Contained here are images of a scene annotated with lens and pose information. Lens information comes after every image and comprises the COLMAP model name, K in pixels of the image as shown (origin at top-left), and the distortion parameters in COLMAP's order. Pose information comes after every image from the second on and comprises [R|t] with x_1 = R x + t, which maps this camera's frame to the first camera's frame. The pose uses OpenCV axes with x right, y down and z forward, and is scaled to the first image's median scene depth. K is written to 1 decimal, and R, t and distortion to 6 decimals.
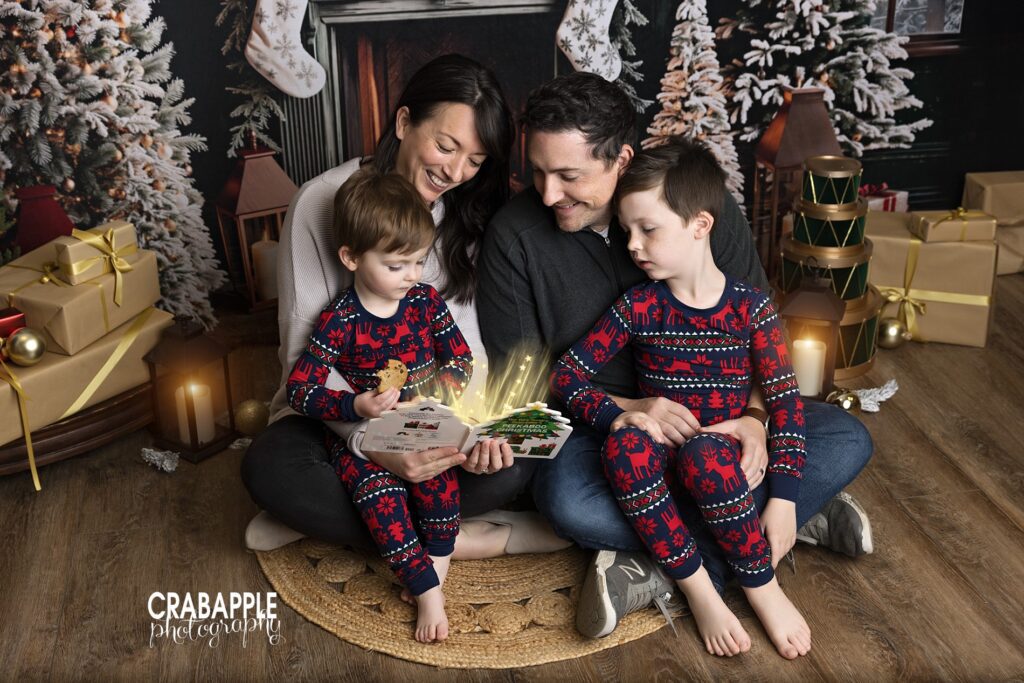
lens RADIAL K [[1290.3, 0, 479.5], [0, 1290.3, 328.8], [0, 0, 1]] dist [-0.002022, 0.000000]
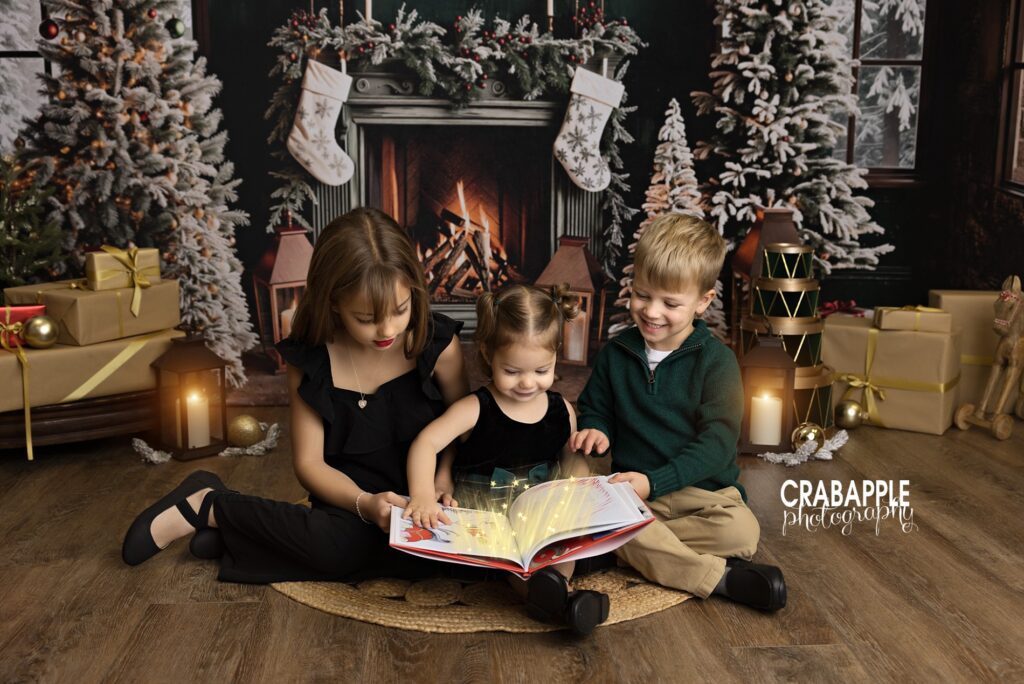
lens RADIAL K [[1072.2, 0, 531.8], [0, 1072.2, 355.3], [0, 0, 1]] dist [-0.003073, 0.000000]
pose [[0.995069, 0.043982, -0.088904, 0.135268], [-0.064516, 0.967799, -0.243315, 0.195139], [0.075340, 0.247851, 0.965864, 0.105197]]
